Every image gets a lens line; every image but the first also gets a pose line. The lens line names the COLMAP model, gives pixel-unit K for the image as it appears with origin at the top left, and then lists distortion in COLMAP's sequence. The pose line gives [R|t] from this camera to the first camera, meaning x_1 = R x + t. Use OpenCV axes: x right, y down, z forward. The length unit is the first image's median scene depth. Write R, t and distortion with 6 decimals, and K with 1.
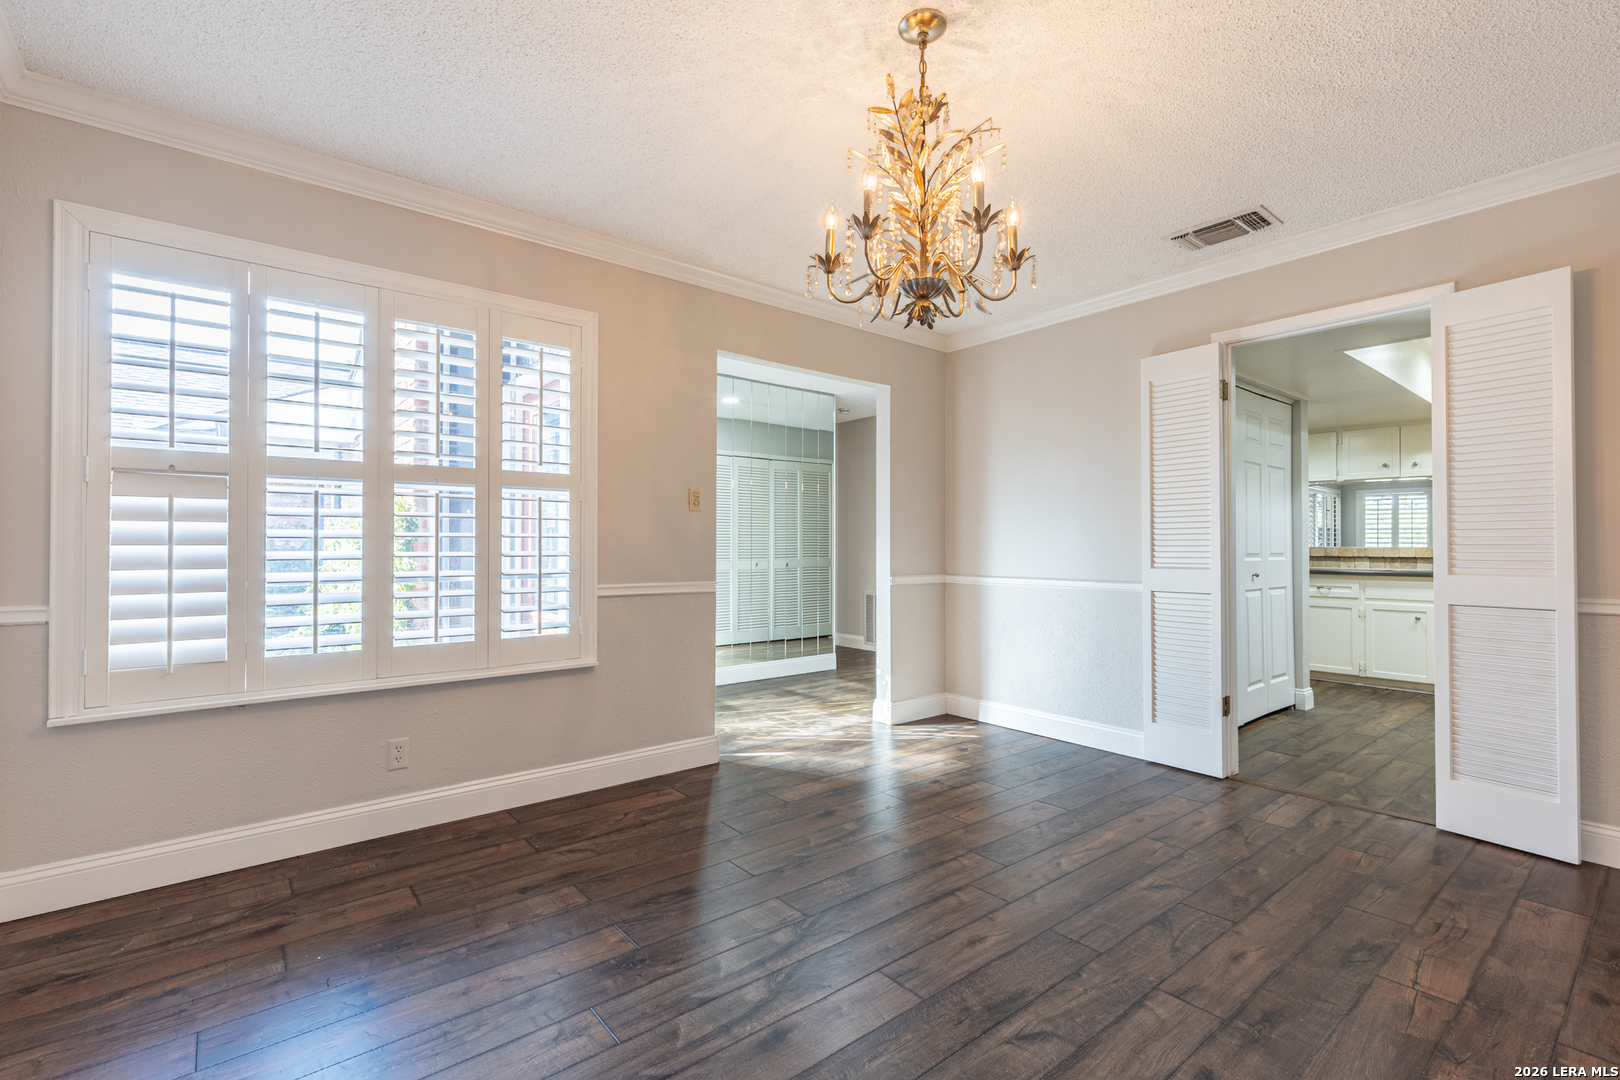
lens RADIAL K [[728.6, 0, 818.1], [0, 728.6, 538.2], [0, 0, 1]] dist [0.007899, -0.001045]
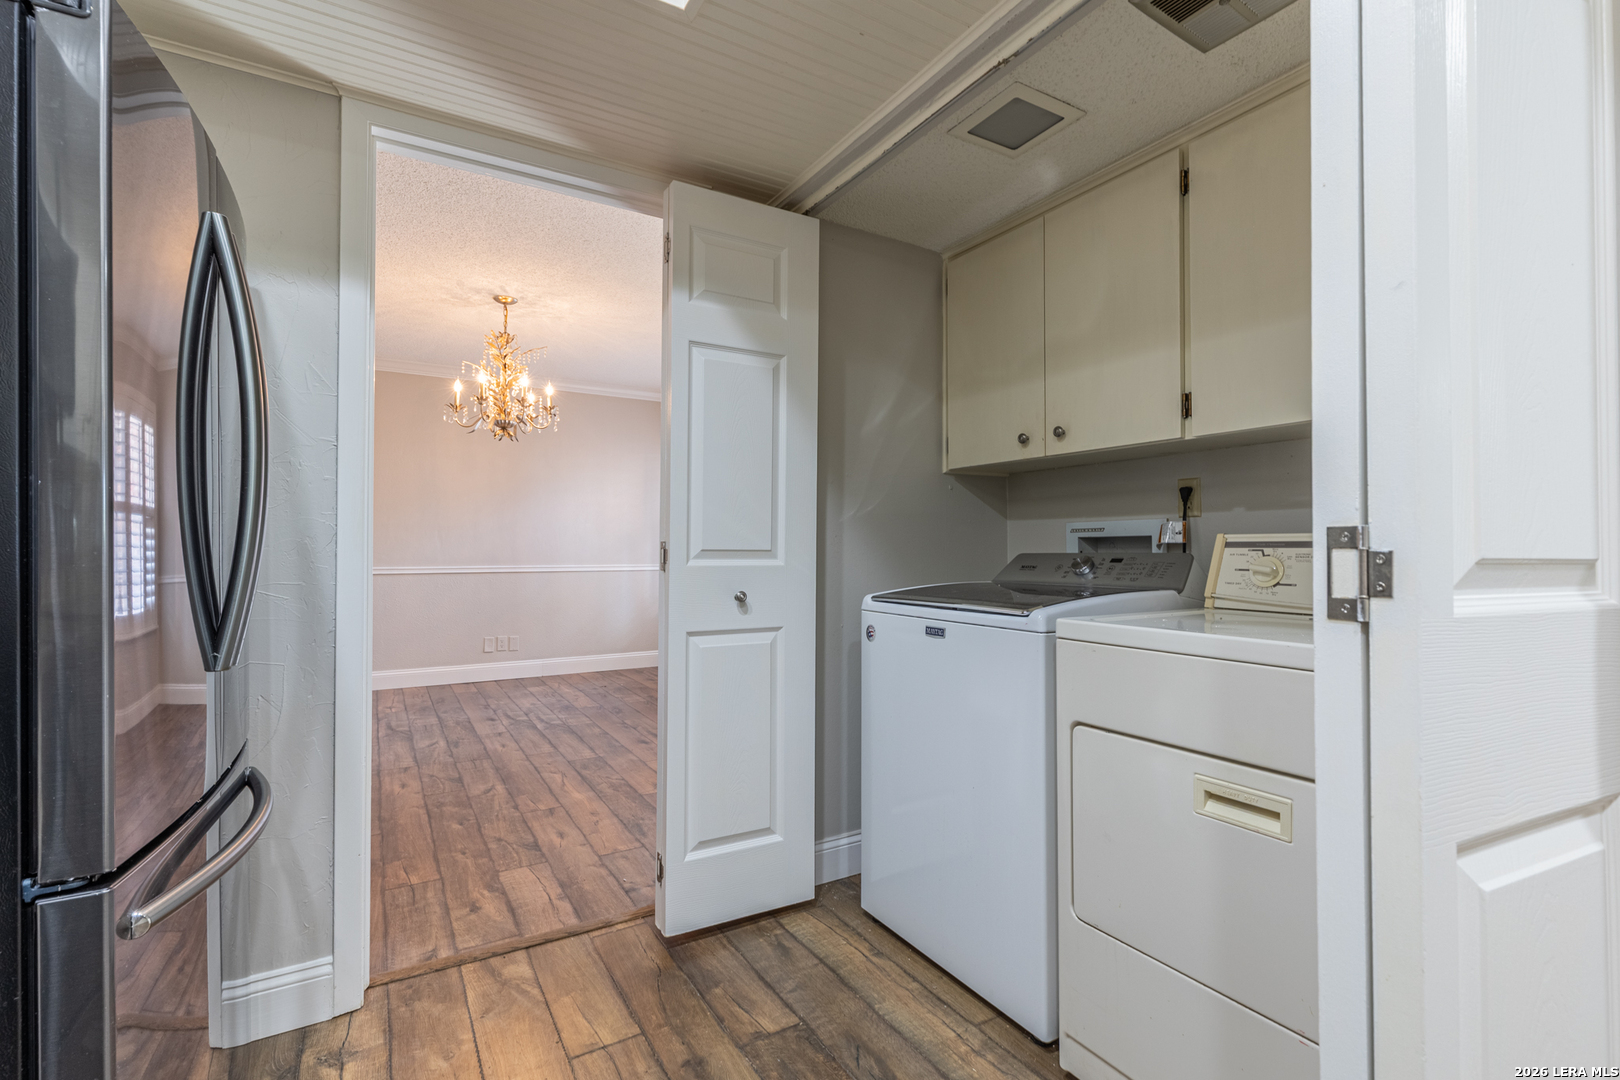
lens RADIAL K [[728.6, 0, 811.0], [0, 728.6, 540.9], [0, 0, 1]] dist [0.007899, -0.001045]
pose [[-0.150221, -0.011336, -0.988587, 1.657710], [0.010255, 0.999863, -0.013023, 0.029057], [0.988599, -0.012094, -0.150084, 1.723462]]
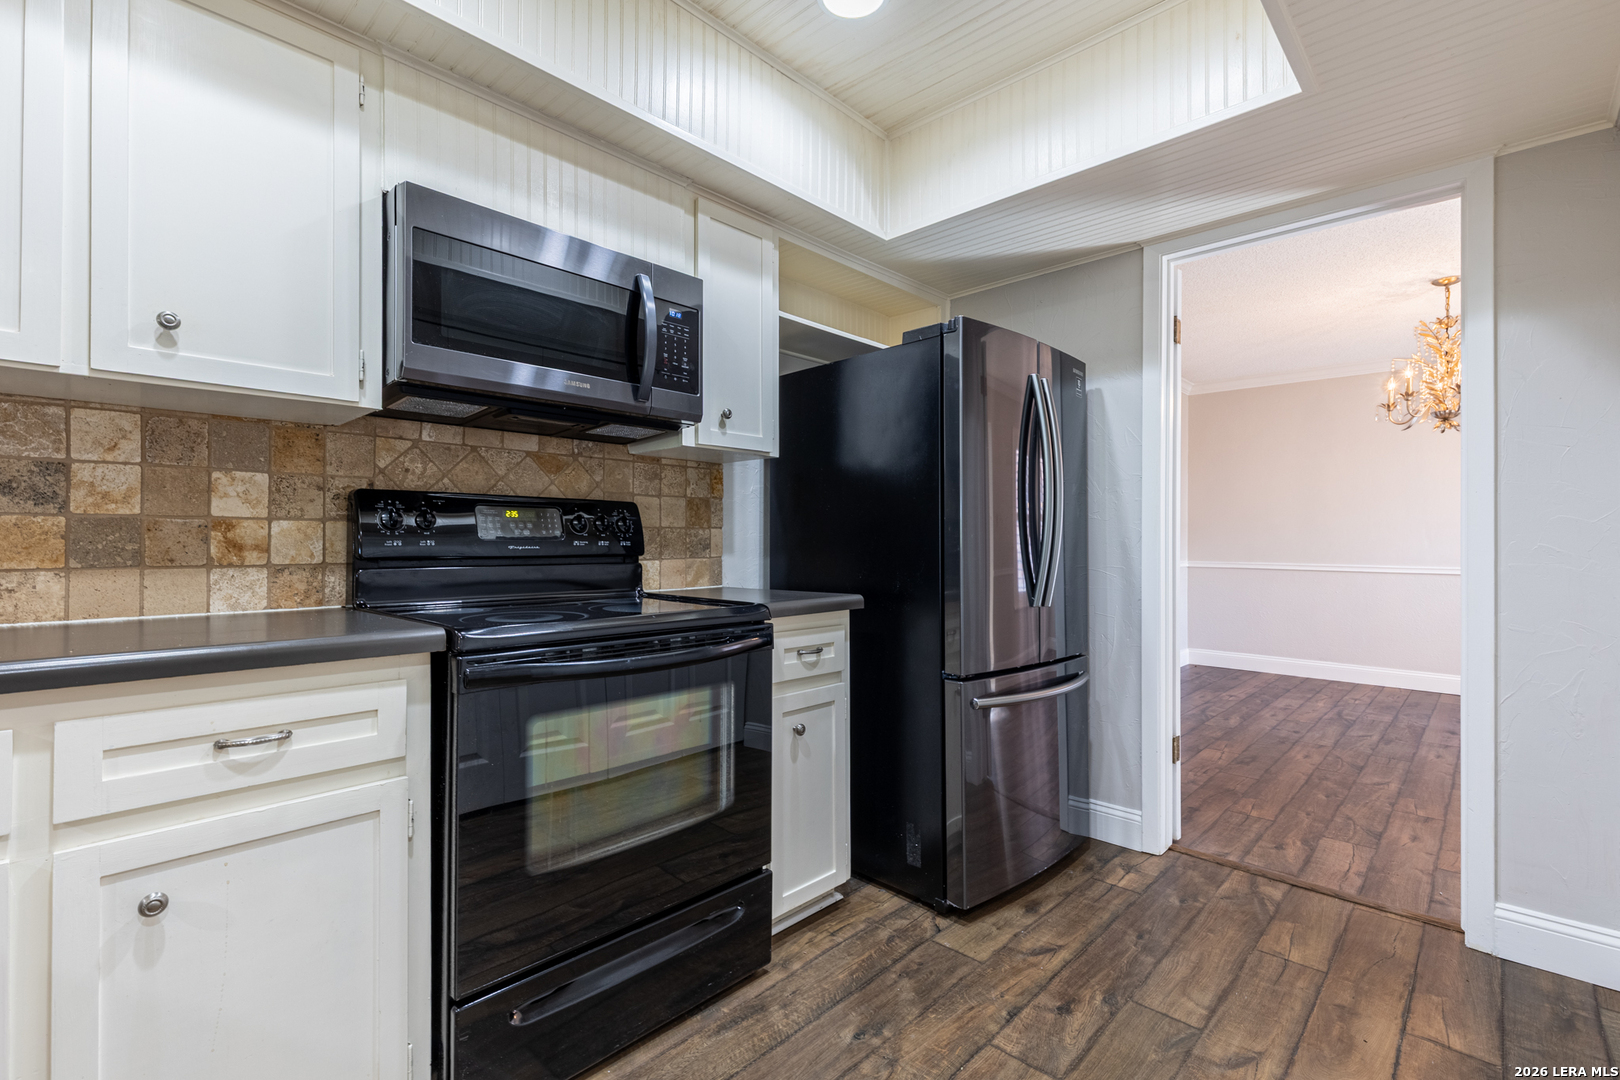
lens RADIAL K [[728.6, 0, 819.4], [0, 728.6, 539.3], [0, 0, 1]] dist [0.007899, -0.001045]
pose [[-0.991858, -0.007761, -0.127114, 1.637217], [-0.005593, 0.999833, -0.017399, 0.034645], [0.127228, -0.016546, -0.991735, 2.156217]]
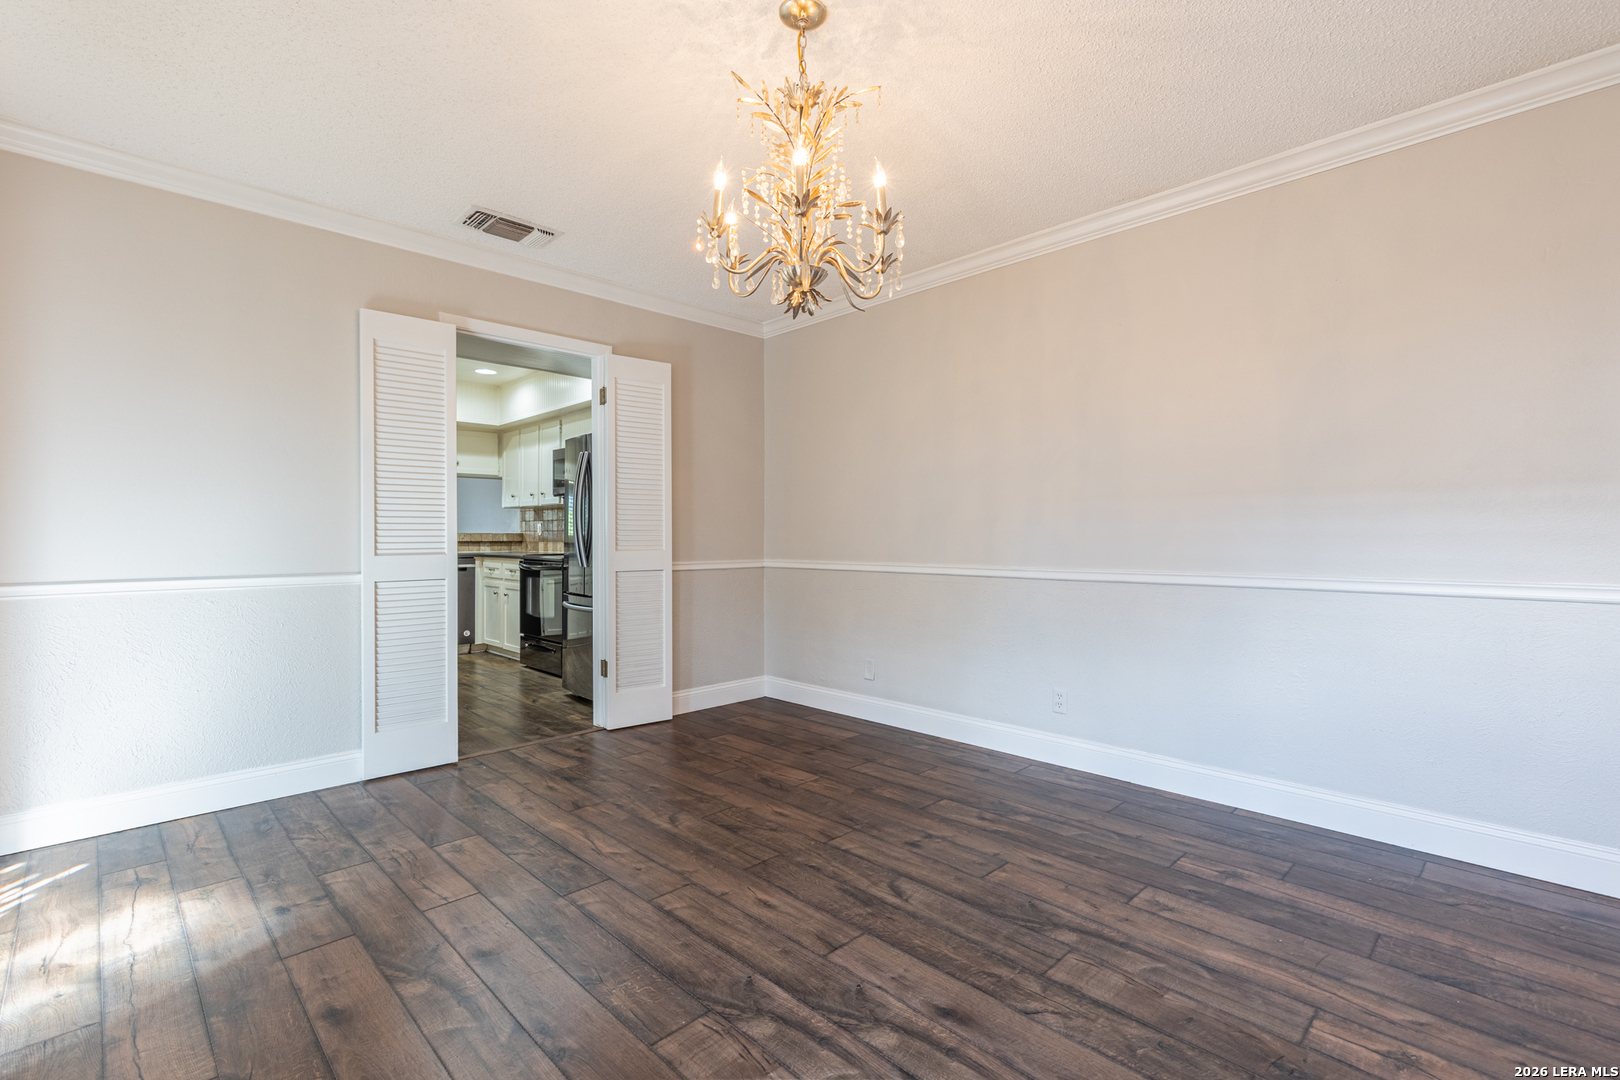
lens RADIAL K [[728.6, 0, 816.2], [0, 728.6, 535.6], [0, 0, 1]] dist [0.007899, -0.001045]
pose [[-0.087662, -0.003780, 0.996143, -0.681702], [-0.011402, 0.999931, 0.002791, 0.013333], [-0.996085, -0.011114, -0.087699, 0.834923]]
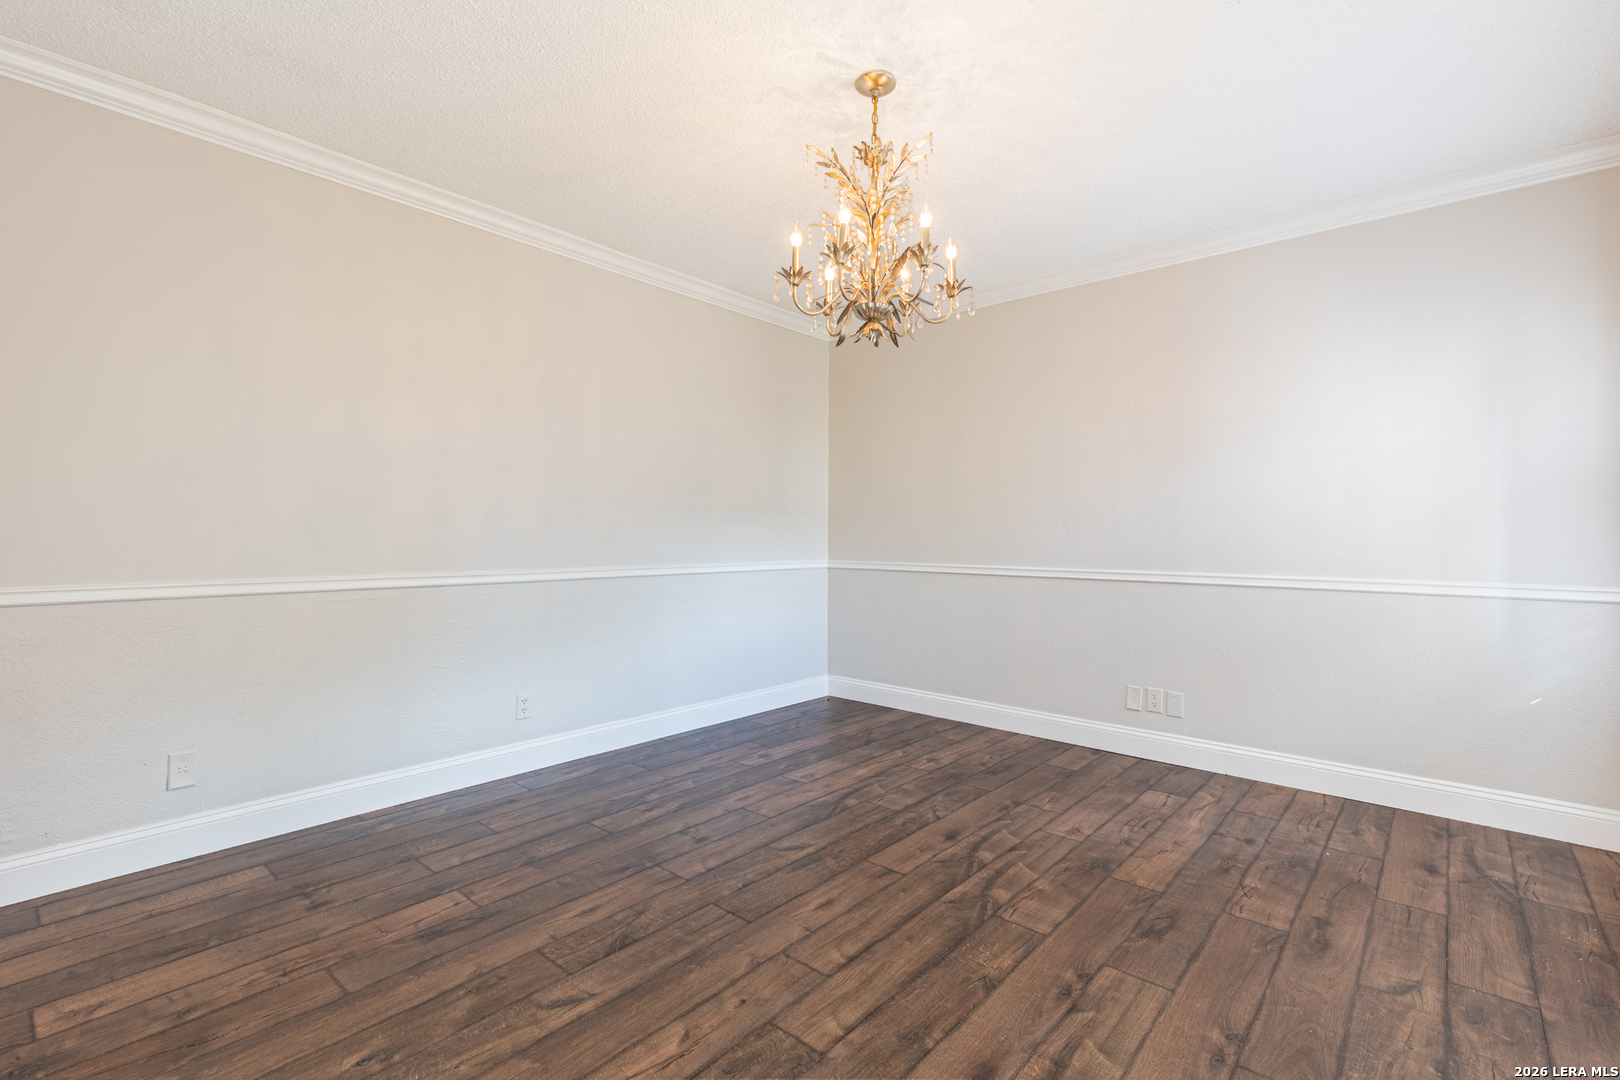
lens RADIAL K [[728.6, 0, 820.0], [0, 728.6, 539.2], [0, 0, 1]] dist [0.007899, -0.001045]
pose [[-0.986487, -0.005851, -0.163737, 0.325480], [-0.004123, 0.999932, -0.010887, 0.027833], [0.163789, -0.010064, -0.986444, 1.665546]]
